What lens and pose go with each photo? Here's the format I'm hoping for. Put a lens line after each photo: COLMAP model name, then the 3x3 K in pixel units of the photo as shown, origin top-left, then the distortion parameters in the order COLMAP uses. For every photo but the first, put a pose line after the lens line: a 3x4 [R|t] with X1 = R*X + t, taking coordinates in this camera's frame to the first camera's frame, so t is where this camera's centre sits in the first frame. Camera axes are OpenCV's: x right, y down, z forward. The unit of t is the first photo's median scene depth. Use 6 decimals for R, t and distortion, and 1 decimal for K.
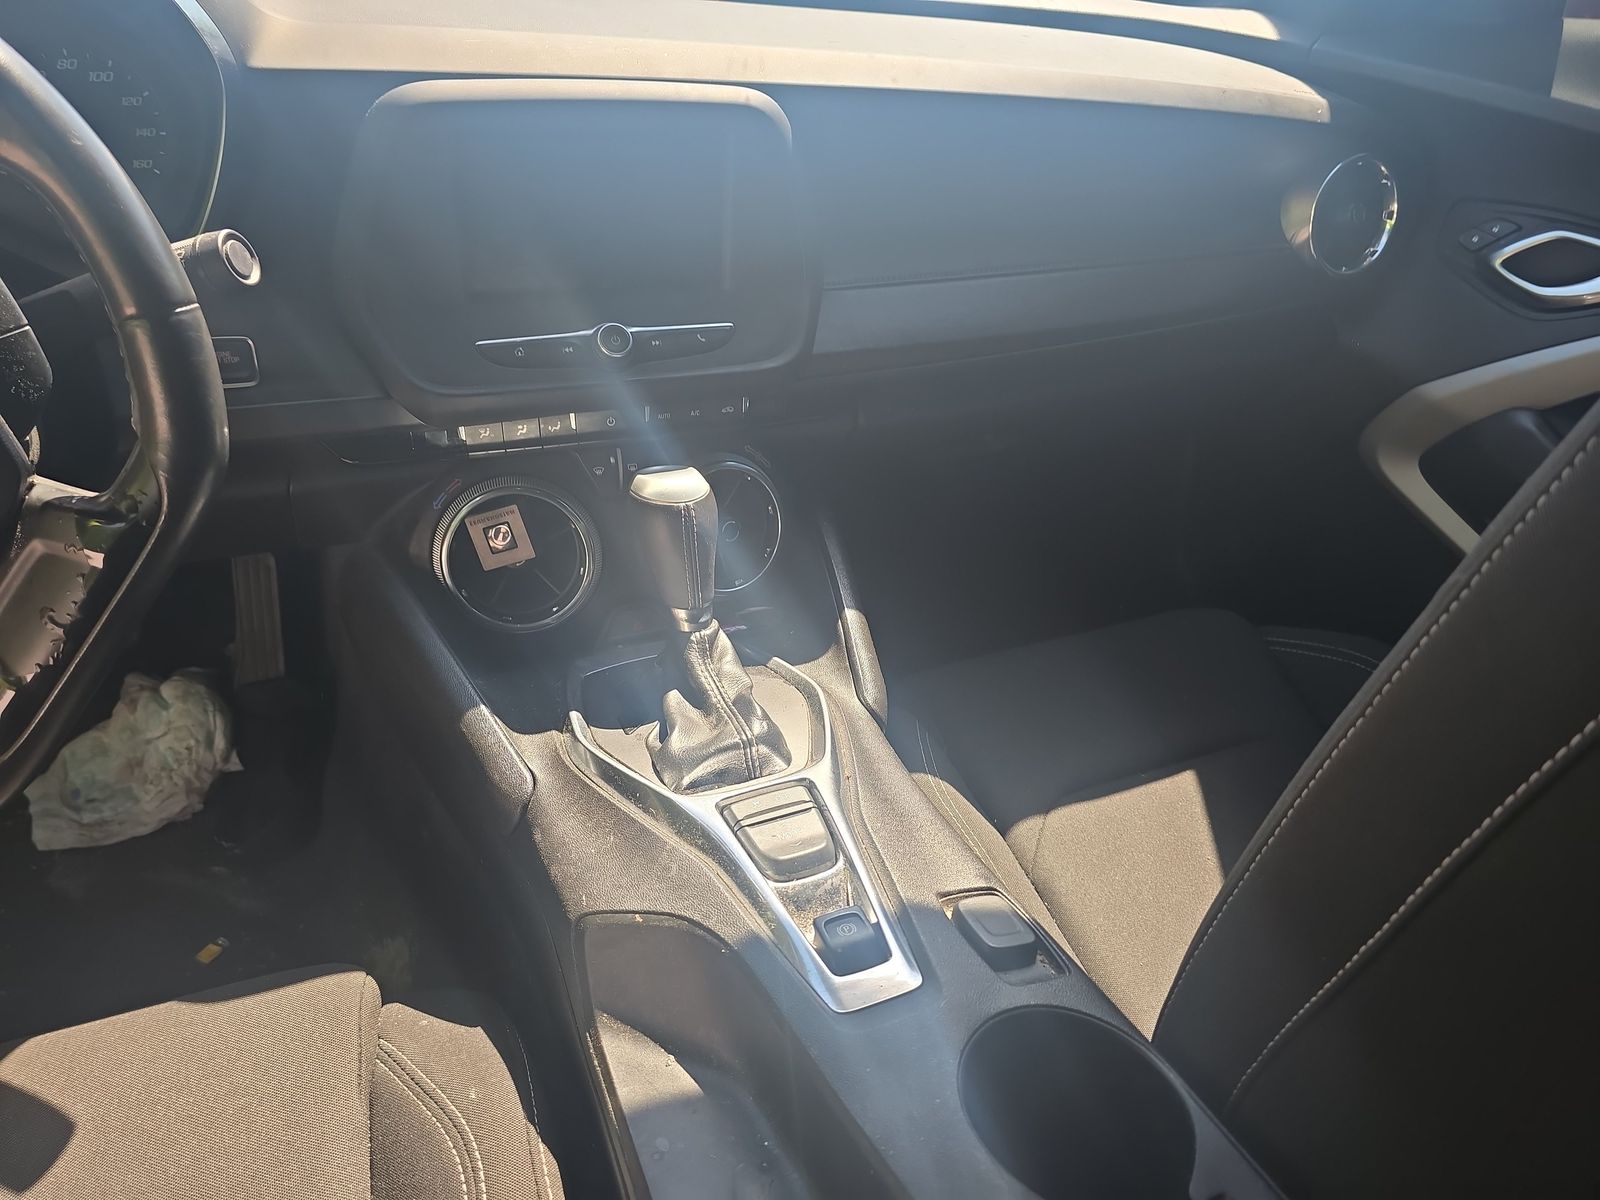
lens RADIAL K [[1069.6, 0, 800.0], [0, 1069.6, 600.0], [0, 0, 1]] dist [0.045148, -0.081295]
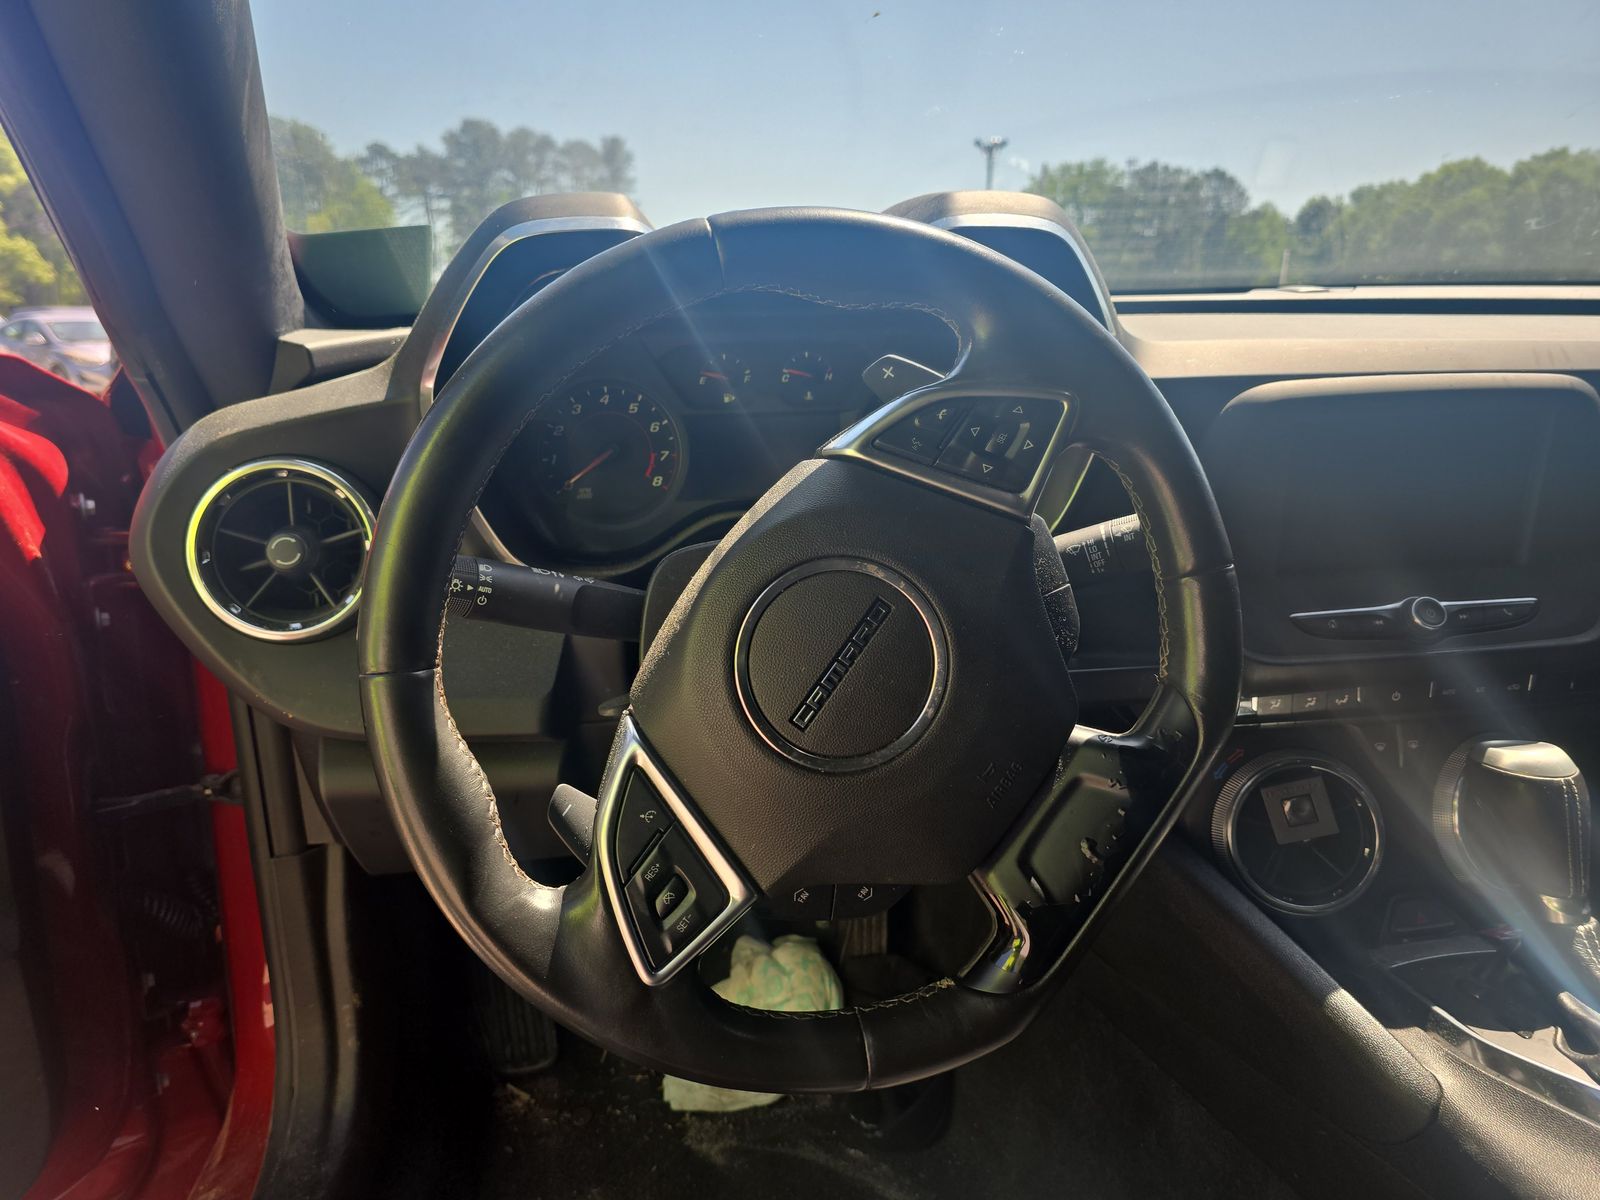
lens RADIAL K [[1069.6, 0, 800.0], [0, 1069.6, 600.0], [0, 0, 1]] dist [0.045148, -0.081295]
pose [[0.958332, -0.007924, -0.285548, -0.422871], [-0.073452, 0.959169, -0.273128, 0.056045], [0.276053, 0.282721, 0.918620, -0.068160]]
